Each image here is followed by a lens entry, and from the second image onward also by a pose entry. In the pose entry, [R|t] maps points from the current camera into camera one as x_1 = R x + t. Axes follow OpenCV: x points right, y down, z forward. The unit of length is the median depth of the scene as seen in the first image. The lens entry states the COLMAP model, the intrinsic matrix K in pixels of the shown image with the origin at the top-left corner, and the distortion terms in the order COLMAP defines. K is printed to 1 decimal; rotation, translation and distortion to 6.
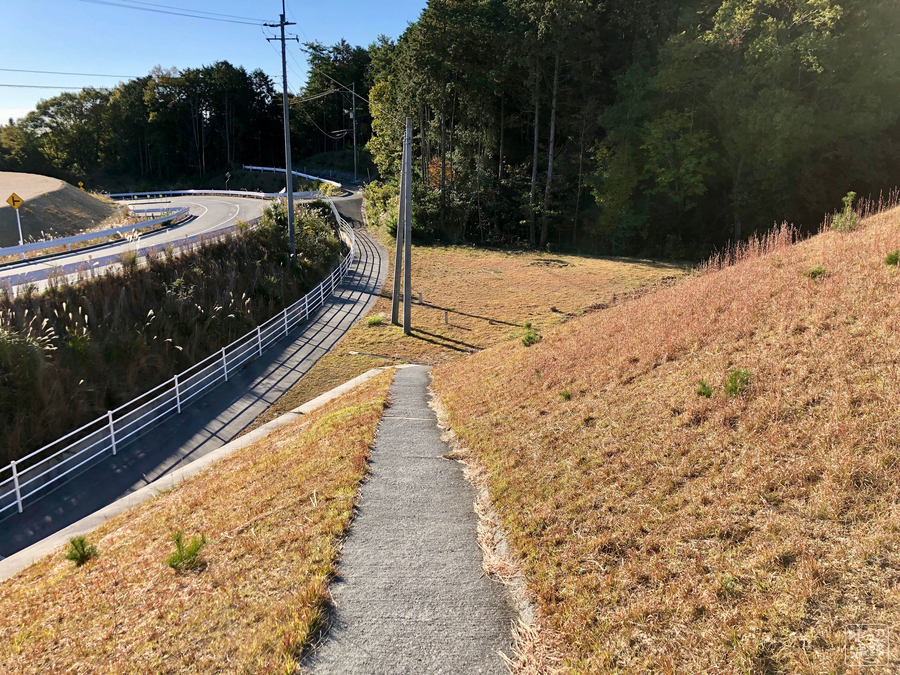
lens RADIAL K [[749.6, 0, 451.9], [0, 749.6, 341.7], [0, 0, 1]] dist [0.063997, -0.052911]
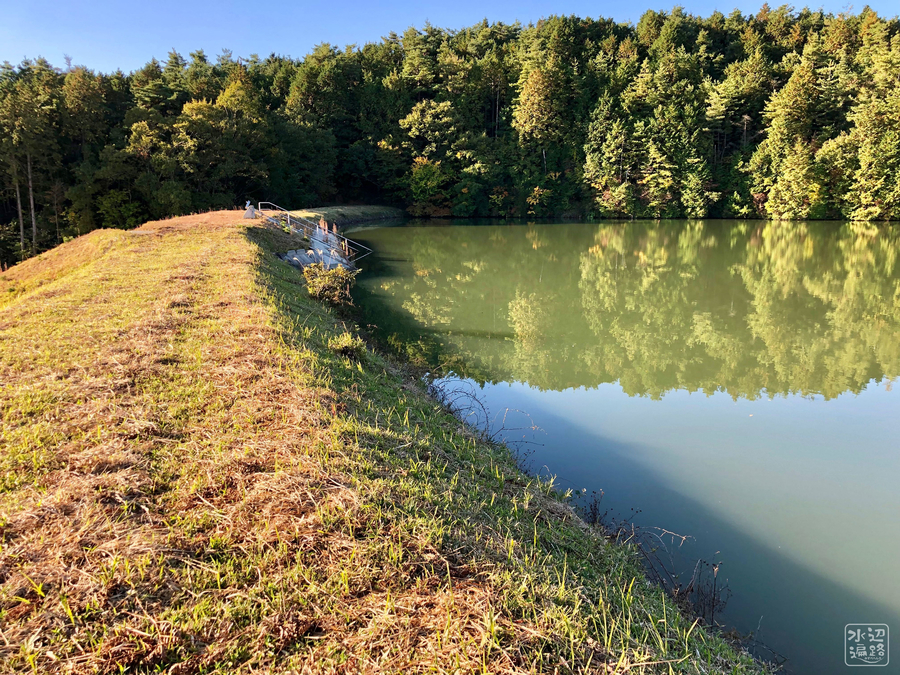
lens RADIAL K [[749.6, 0, 454.5], [0, 749.6, 332.6], [0, 0, 1]] dist [0.063997, -0.052911]
pose [[0.794072, -0.110943, 0.597613, -0.134649], [0.168631, 0.984816, -0.041242, 0.182085], [-0.583963, 0.133525, 0.800723, -0.672684]]
